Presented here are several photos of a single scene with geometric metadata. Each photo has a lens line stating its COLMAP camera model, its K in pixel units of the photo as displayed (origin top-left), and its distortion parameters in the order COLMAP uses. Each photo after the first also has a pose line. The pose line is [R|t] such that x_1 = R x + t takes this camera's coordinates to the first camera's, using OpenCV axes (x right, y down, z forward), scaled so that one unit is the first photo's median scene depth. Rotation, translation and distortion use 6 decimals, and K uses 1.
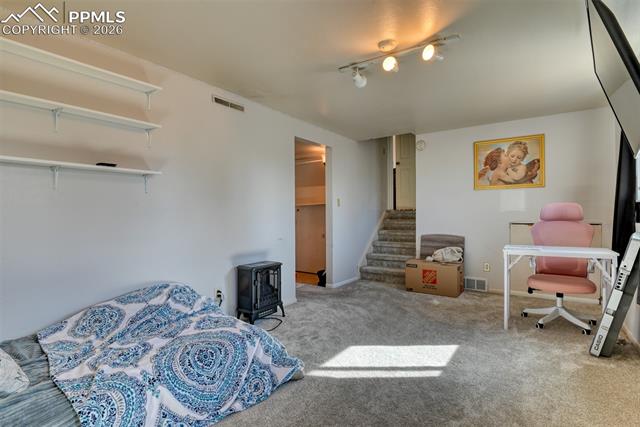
lens RADIAL K [[329.8, 0, 320.0], [0, 329.8, 213.5], [0, 0, 1]] dist [-0.016510, -0.001452]
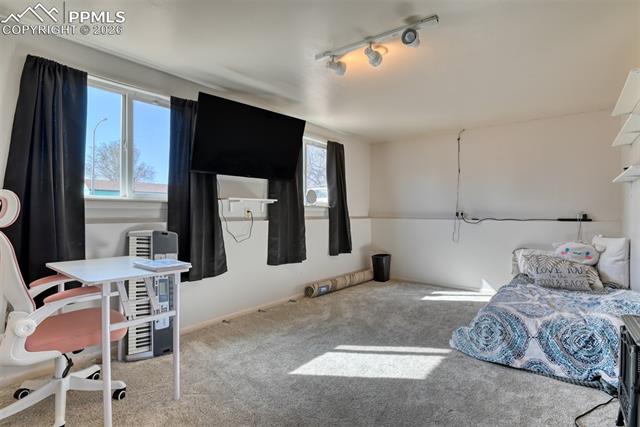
lens RADIAL K [[329.8, 0, 320.0], [0, 329.8, 213.5], [0, 0, 1]] dist [-0.016510, -0.001452]
pose [[-0.993473, 0.003785, 0.114006, 0.254459], [0.002821, 0.999959, -0.008614, 0.009456], [-0.114034, -0.008236, -0.993443, 1.938111]]
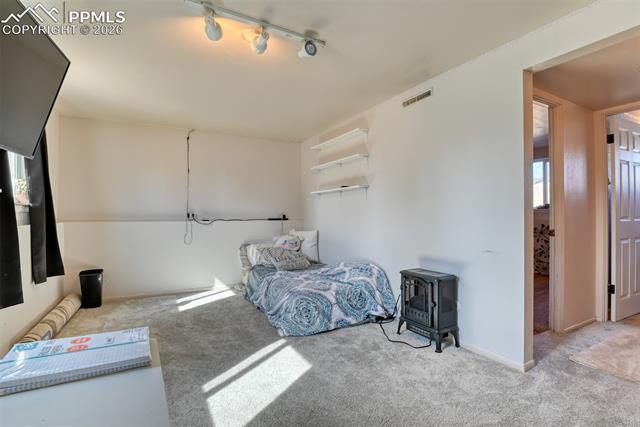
lens RADIAL K [[330.9, 0, 320.0], [0, 330.9, 213.5], [0, 0, 1]] dist [-0.007246, -0.001285]
pose [[-0.460369, 0.003589, -0.887721, 0.907173], [0.012226, 0.999923, -0.002297, 0.002444], [0.887644, -0.011910, -0.460377, 1.514874]]
